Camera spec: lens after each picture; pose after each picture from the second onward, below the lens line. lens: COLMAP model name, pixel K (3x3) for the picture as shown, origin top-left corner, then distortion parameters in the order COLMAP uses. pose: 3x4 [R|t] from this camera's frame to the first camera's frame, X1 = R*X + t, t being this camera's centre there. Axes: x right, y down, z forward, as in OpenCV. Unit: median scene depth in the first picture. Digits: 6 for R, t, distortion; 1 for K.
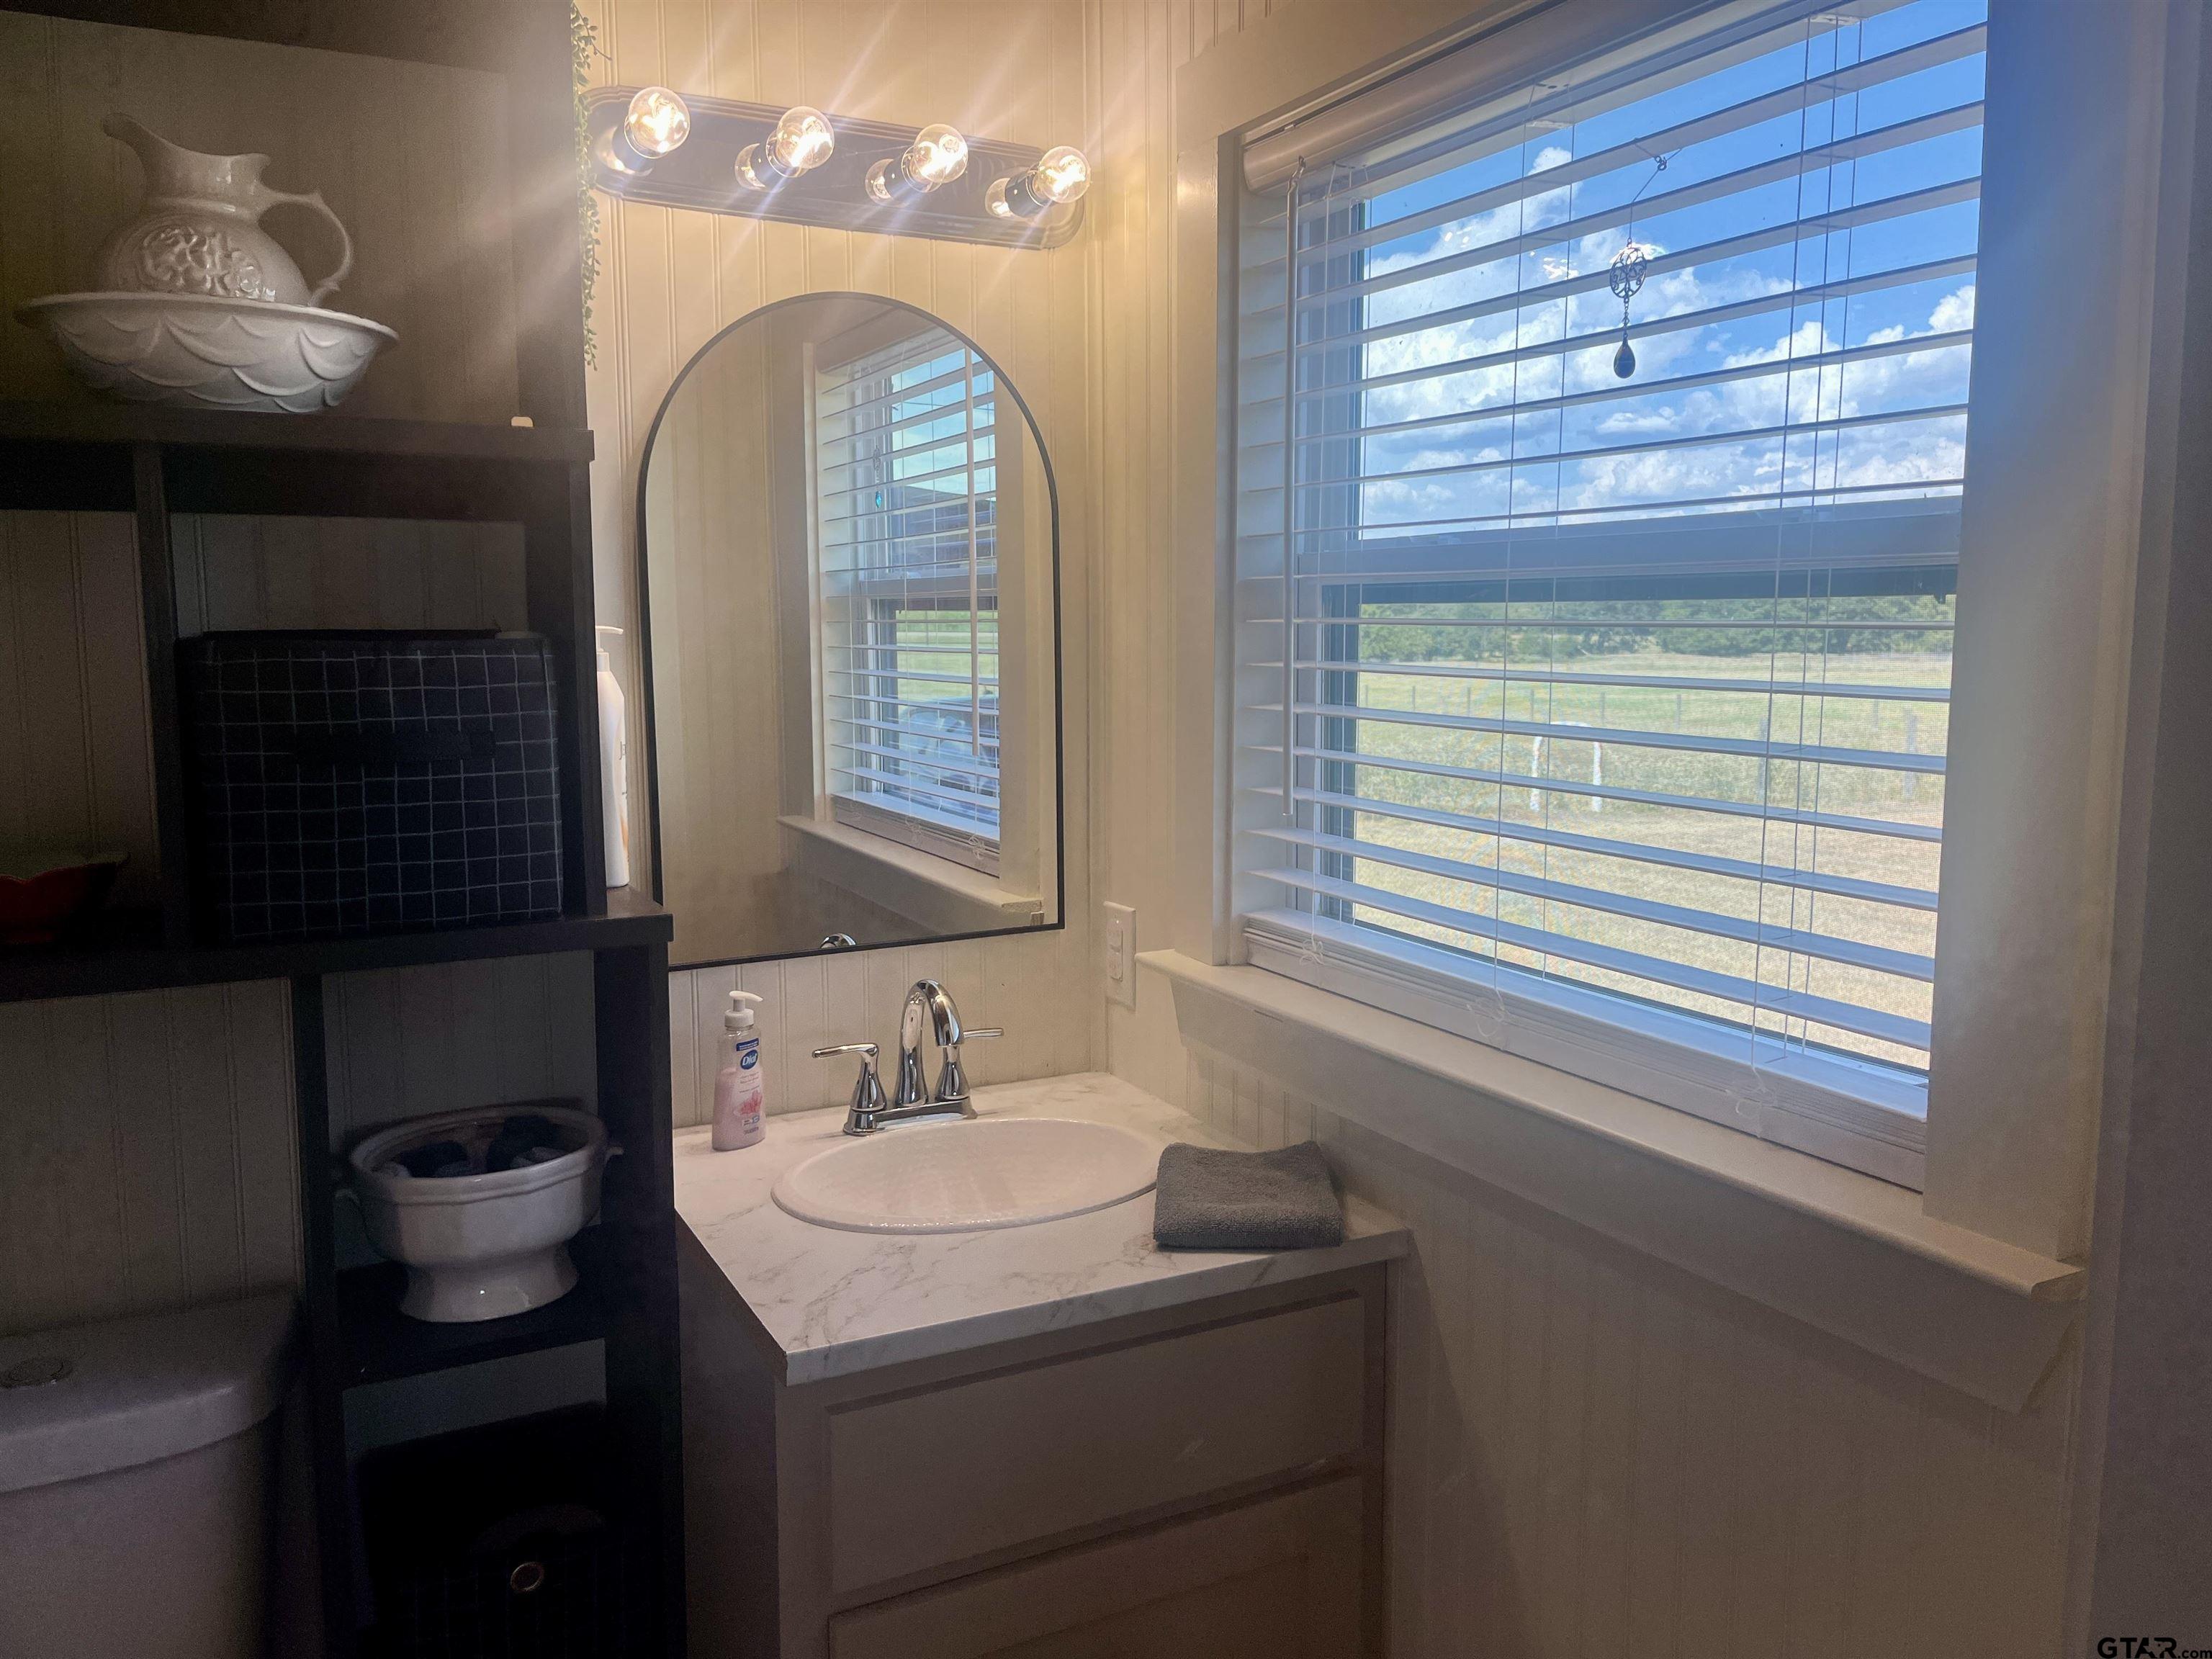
lens RADIAL K [[1691.0, 0, 1121.0], [0, 1691.0, 812.7], [0, 0, 1]] dist [0.077684, -0.138131]
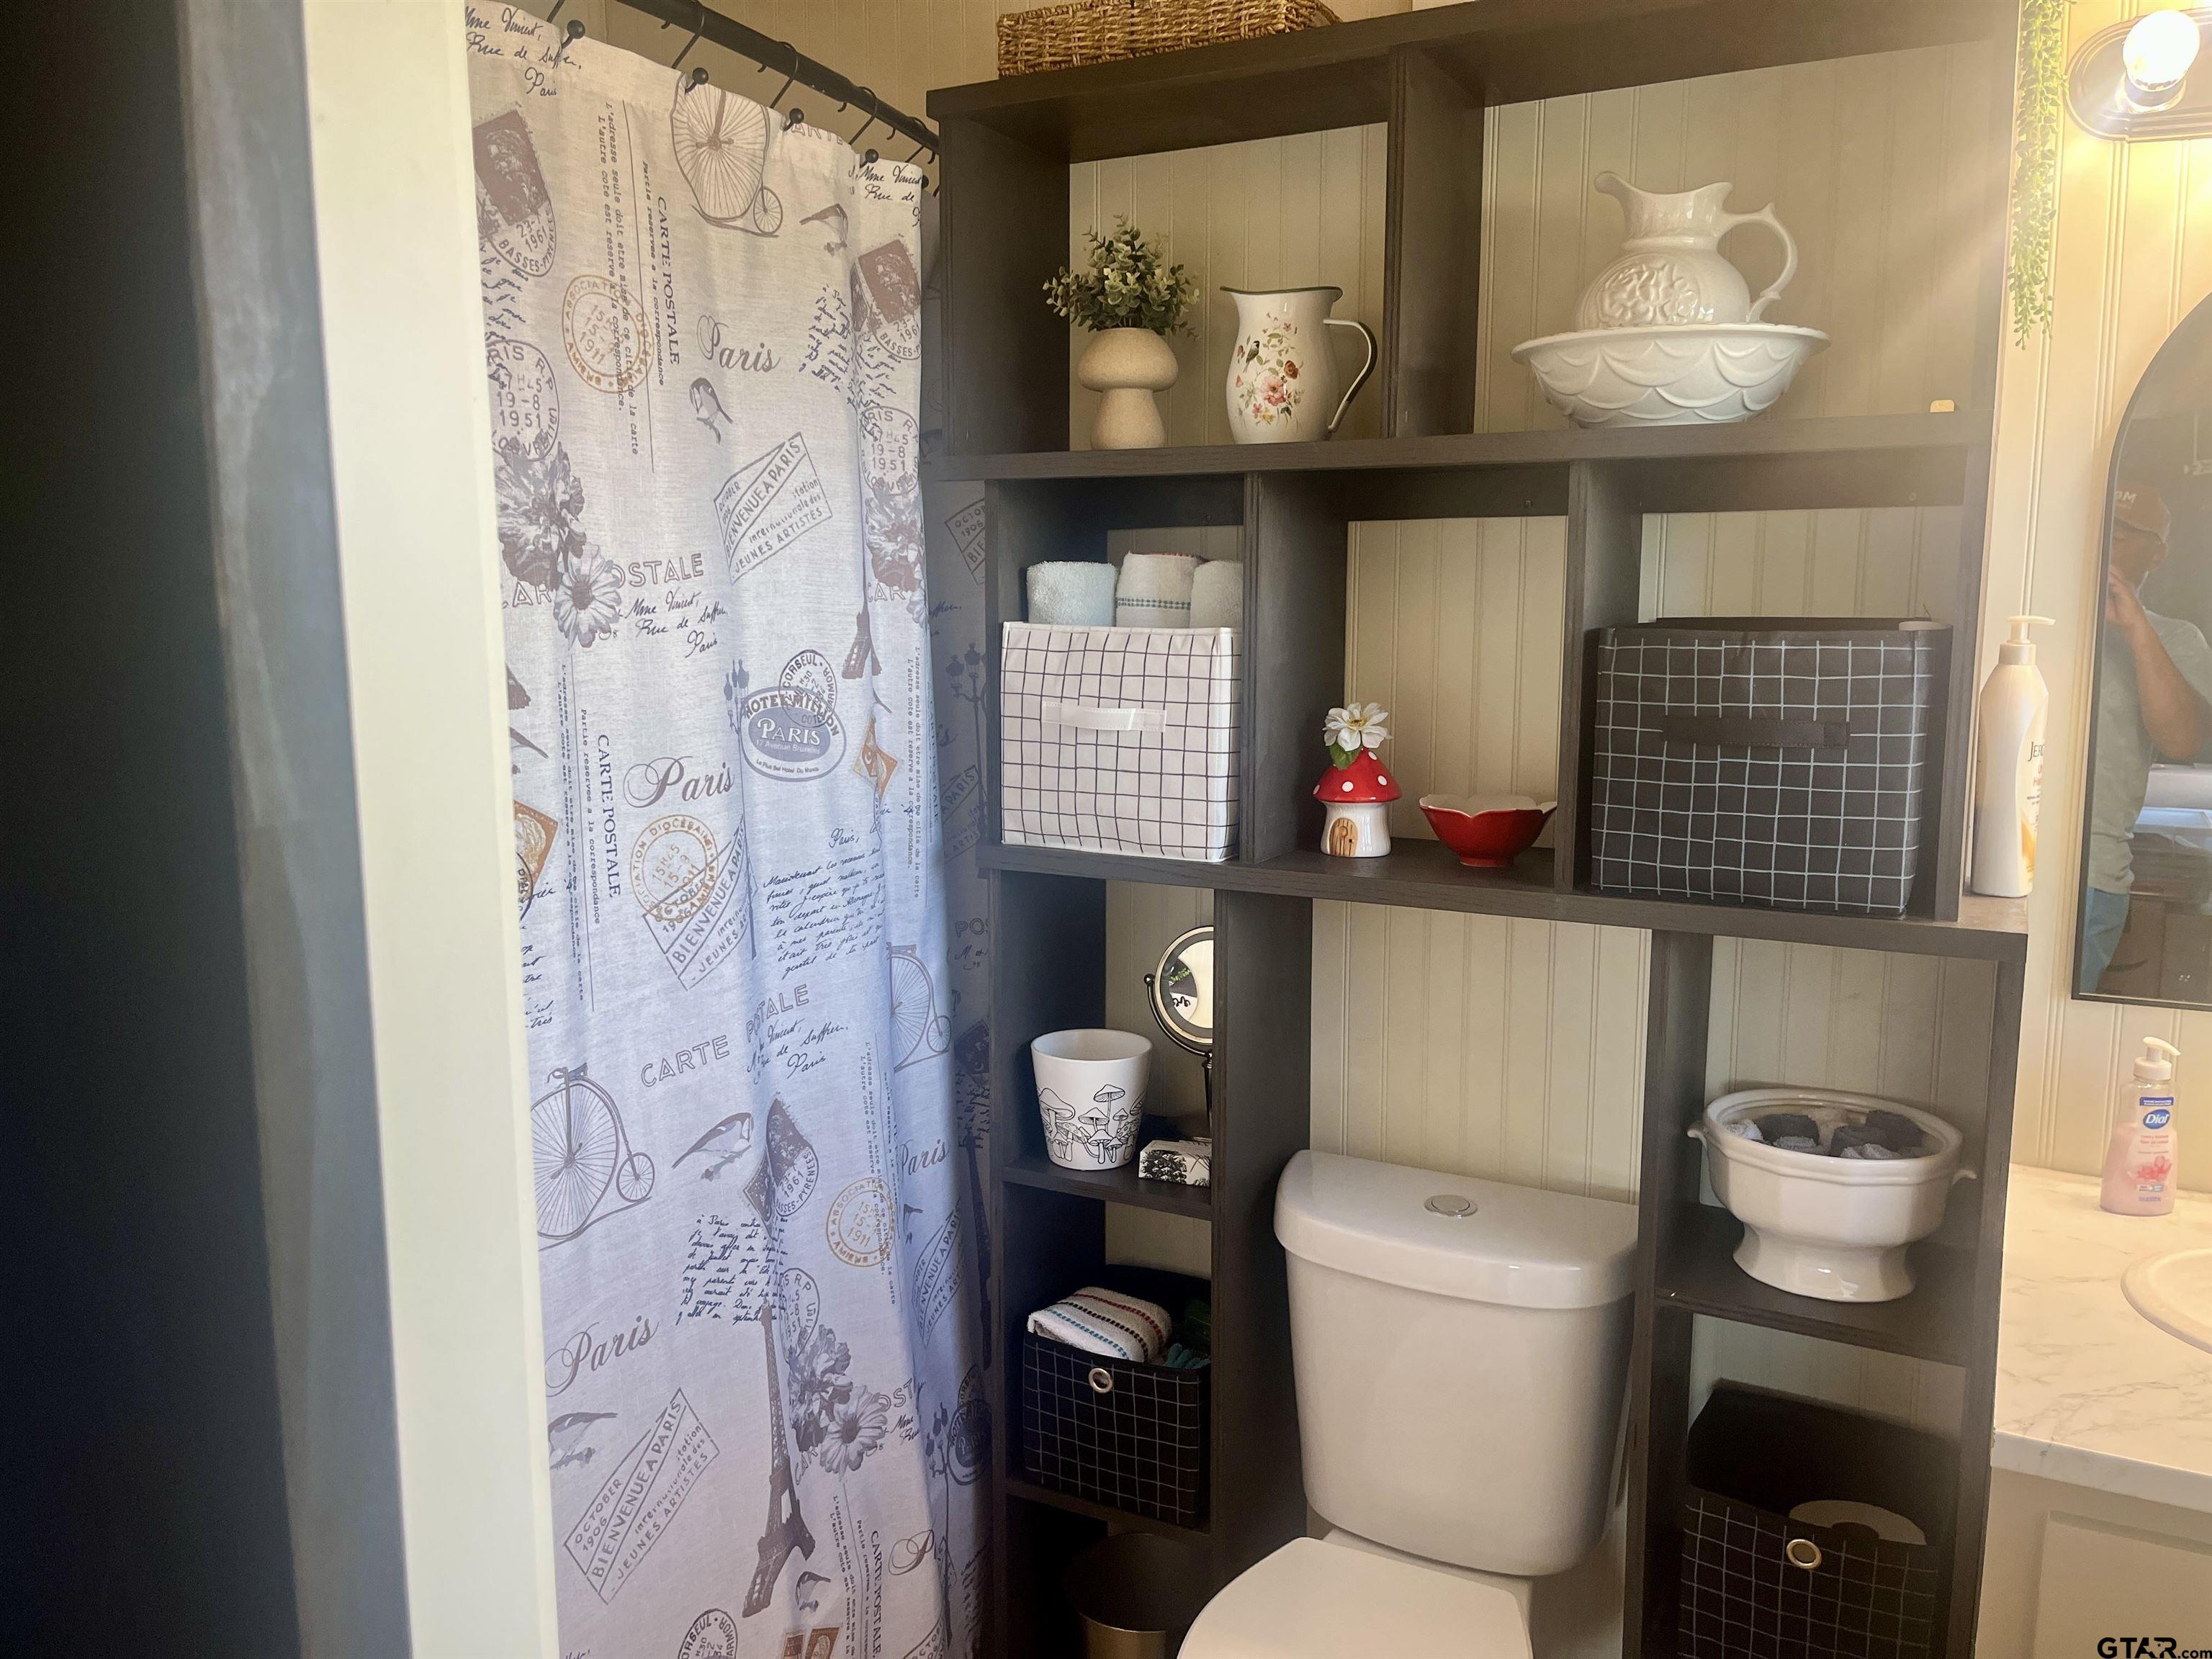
lens RADIAL K [[1691.0, 0, 1121.0], [0, 1691.0, 812.7], [0, 0, 1]] dist [0.077684, -0.138131]
pose [[0.534838, 0.109826, -0.837786, 0.249837], [-0.092714, 0.993158, 0.071006, -0.026440], [0.839852, 0.039698, 0.541361, 0.096313]]
